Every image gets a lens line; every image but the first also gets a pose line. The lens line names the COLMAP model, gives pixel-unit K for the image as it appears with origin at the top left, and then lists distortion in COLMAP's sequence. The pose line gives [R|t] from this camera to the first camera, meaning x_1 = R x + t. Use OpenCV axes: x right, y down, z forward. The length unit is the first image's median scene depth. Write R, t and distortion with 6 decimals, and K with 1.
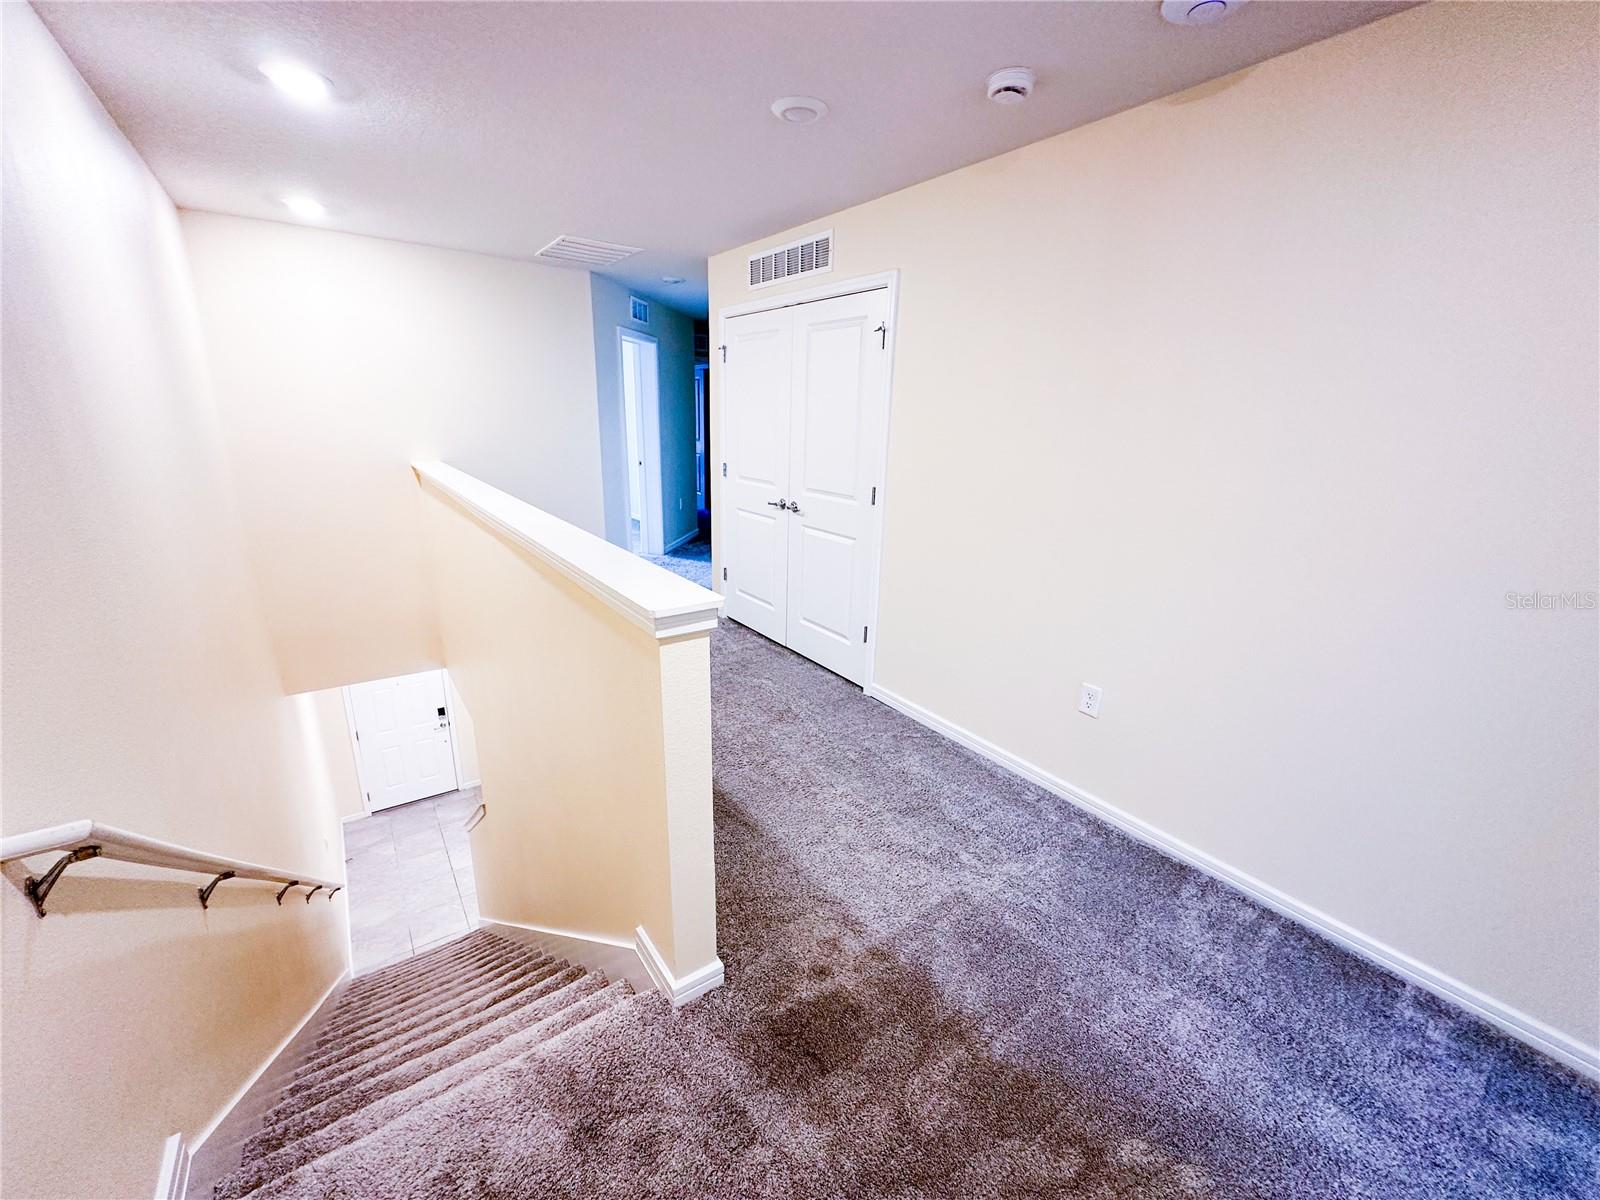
lens RADIAL K [[635.4, 0, 800.0], [0, 635.4, 600.0], [0, 0, 1]] dist [-0.000232, -0.000008]
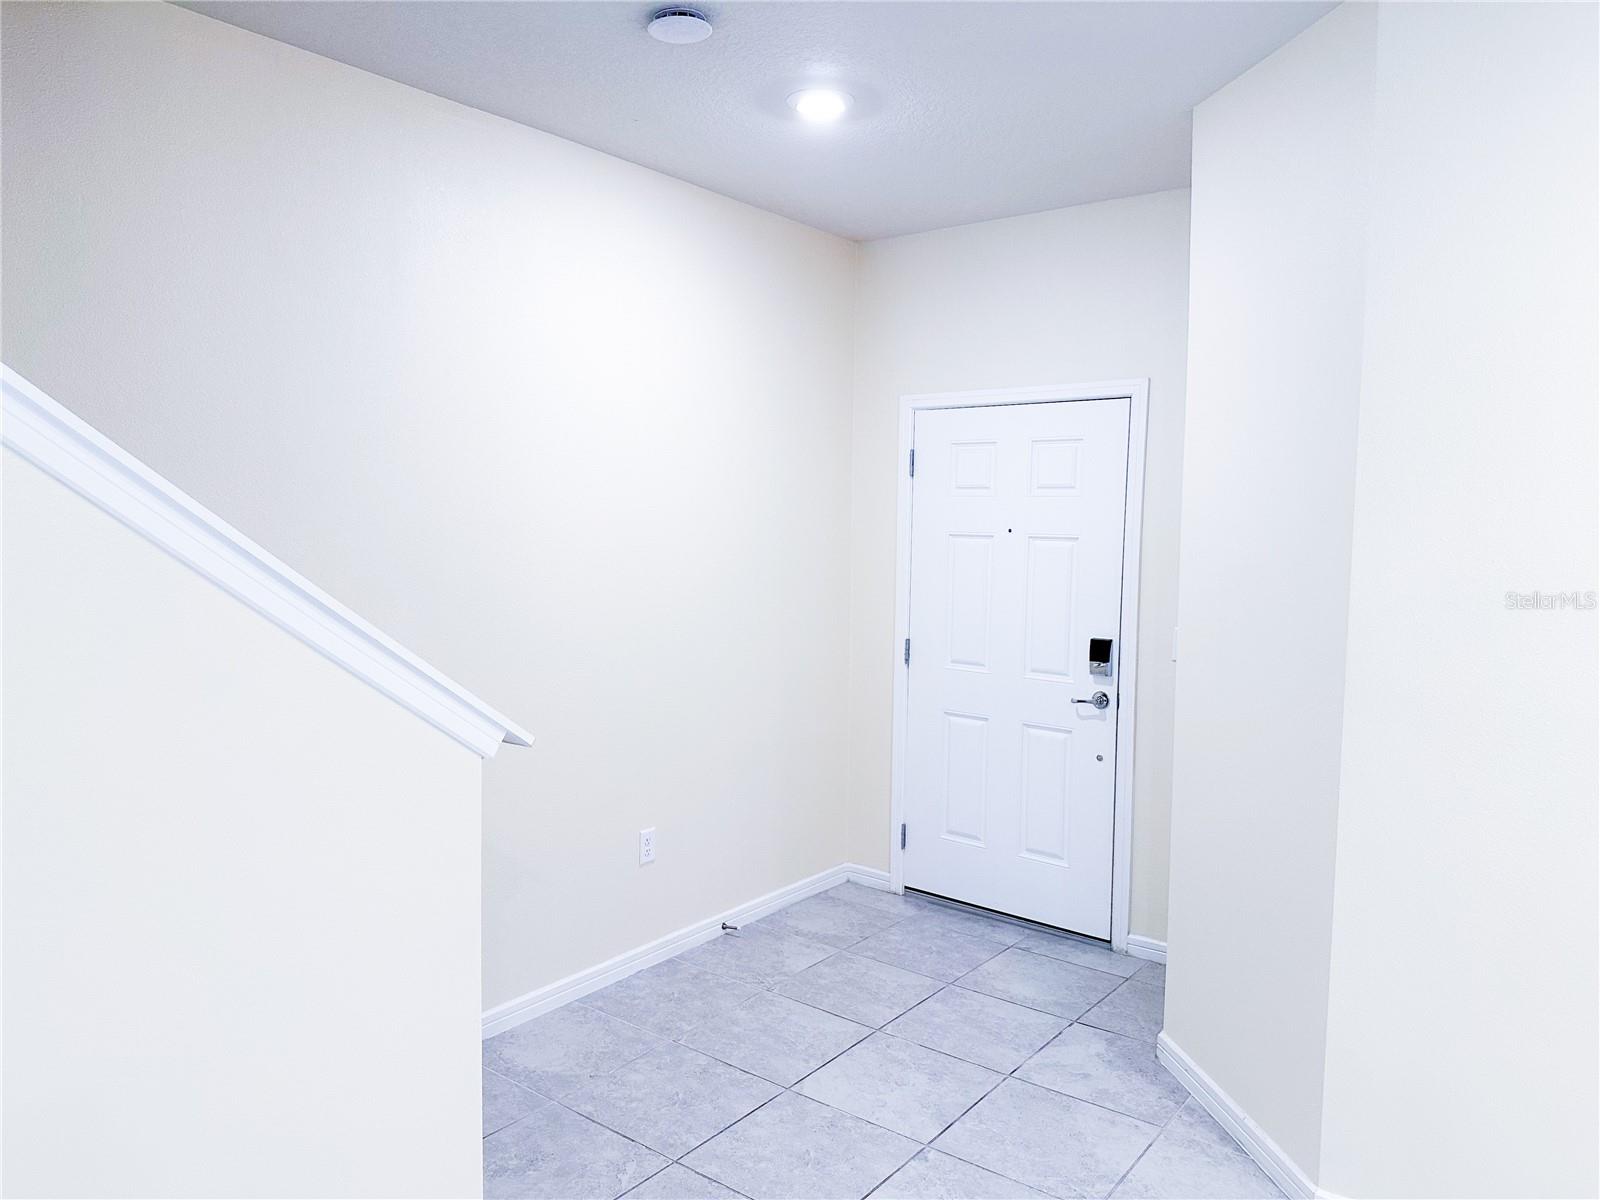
lens RADIAL K [[1122.8, 0, 802.3], [0, 1122.8, 590.0], [0, 0, 1]] dist [0.082633, -0.108040]
pose [[0.282911, 0.041750, -0.958237, -0.080411], [-0.282291, 0.958427, -0.041586, 0.210939], [0.916664, 0.282267, 0.282936, 0.700516]]
